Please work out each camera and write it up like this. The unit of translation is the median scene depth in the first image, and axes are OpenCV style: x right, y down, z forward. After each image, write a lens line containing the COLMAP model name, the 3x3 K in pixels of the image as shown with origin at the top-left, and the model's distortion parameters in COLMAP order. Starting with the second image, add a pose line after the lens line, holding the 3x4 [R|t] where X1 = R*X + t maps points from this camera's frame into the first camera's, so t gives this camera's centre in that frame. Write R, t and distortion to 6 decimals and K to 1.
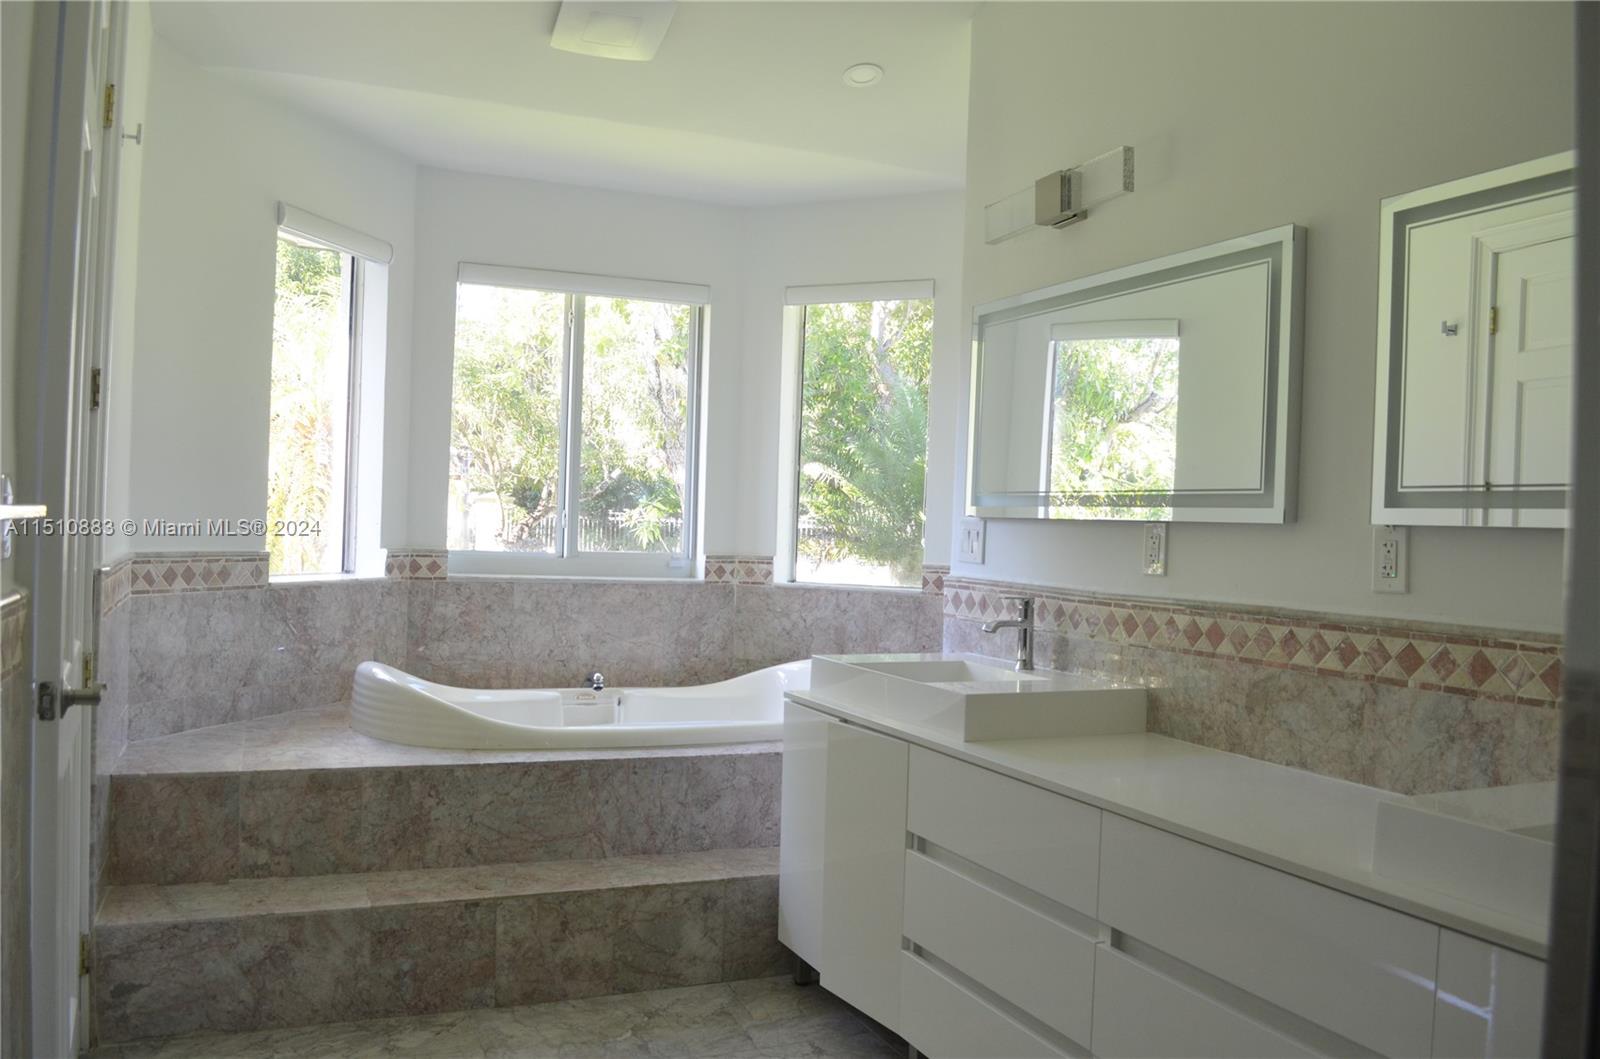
lens RADIAL K [[1254.1, 0, 797.9], [0, 1254.1, 533.4], [0, 0, 1]] dist [-0.078044, -0.002797]
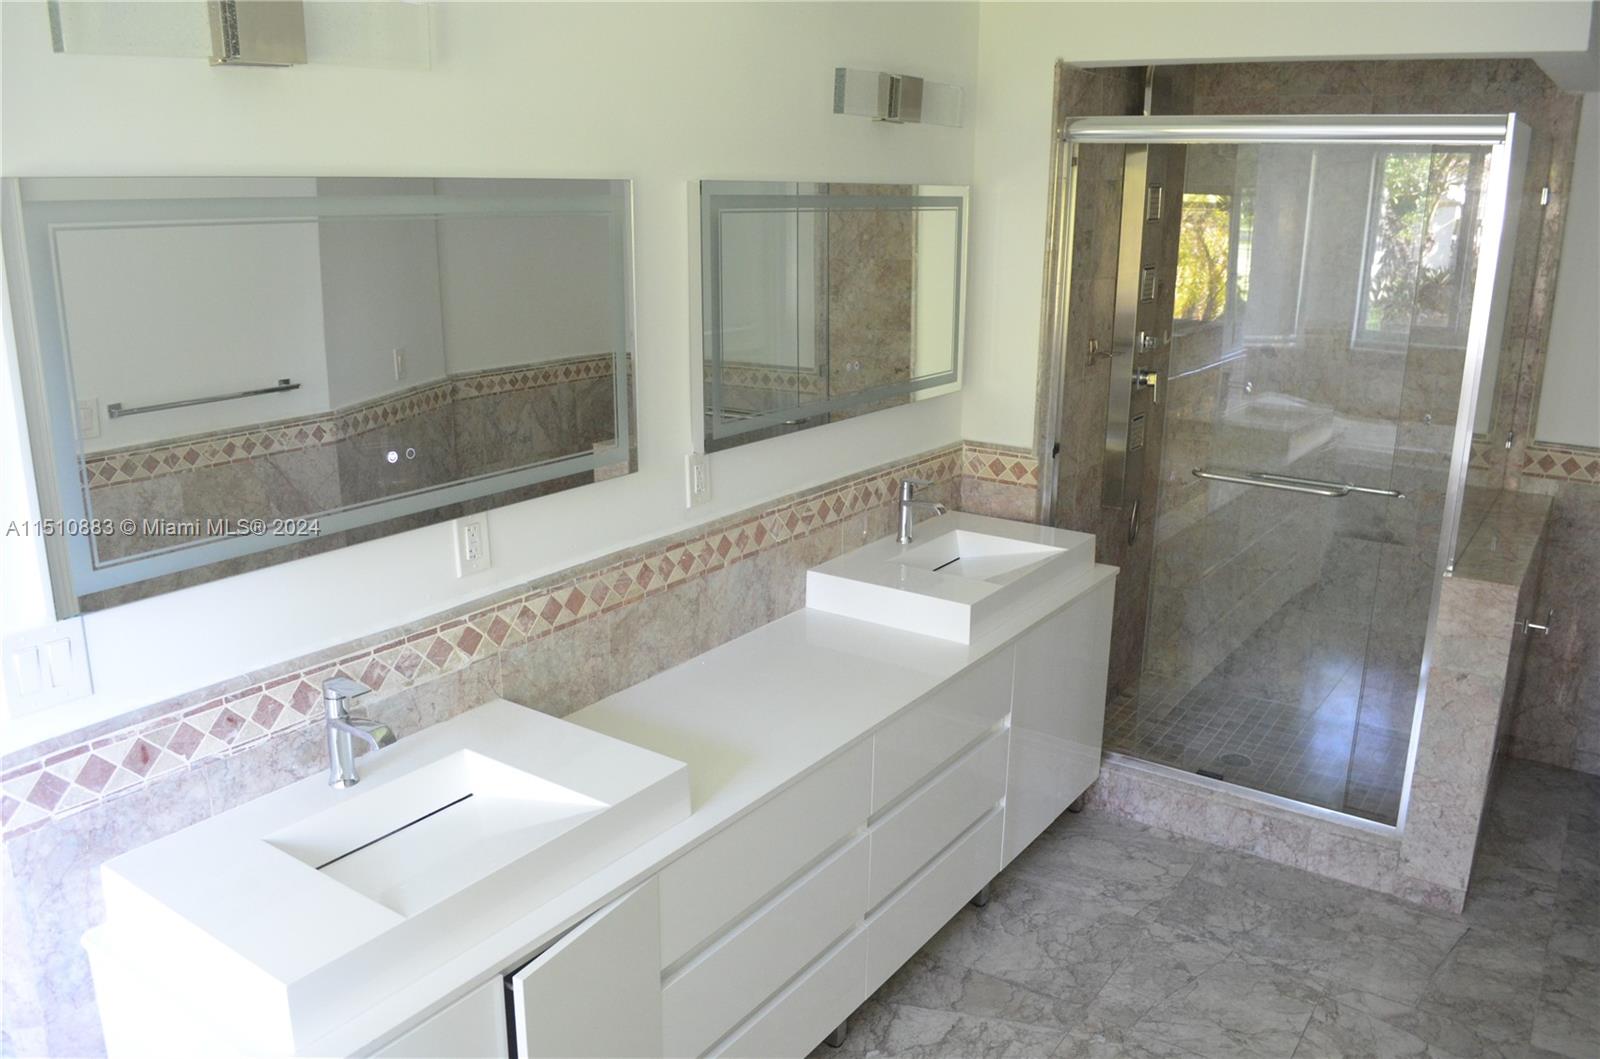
lens RADIAL K [[1254.1, 0, 798.5], [0, 1254.1, 525.1], [0, 0, 1]] dist [-0.078044, -0.002797]
pose [[-0.525869, -0.261224, 0.809459, -0.544644], [-0.027643, 0.956417, 0.290692, -0.271314], [-0.850116, 0.130490, -0.510171, 1.390697]]
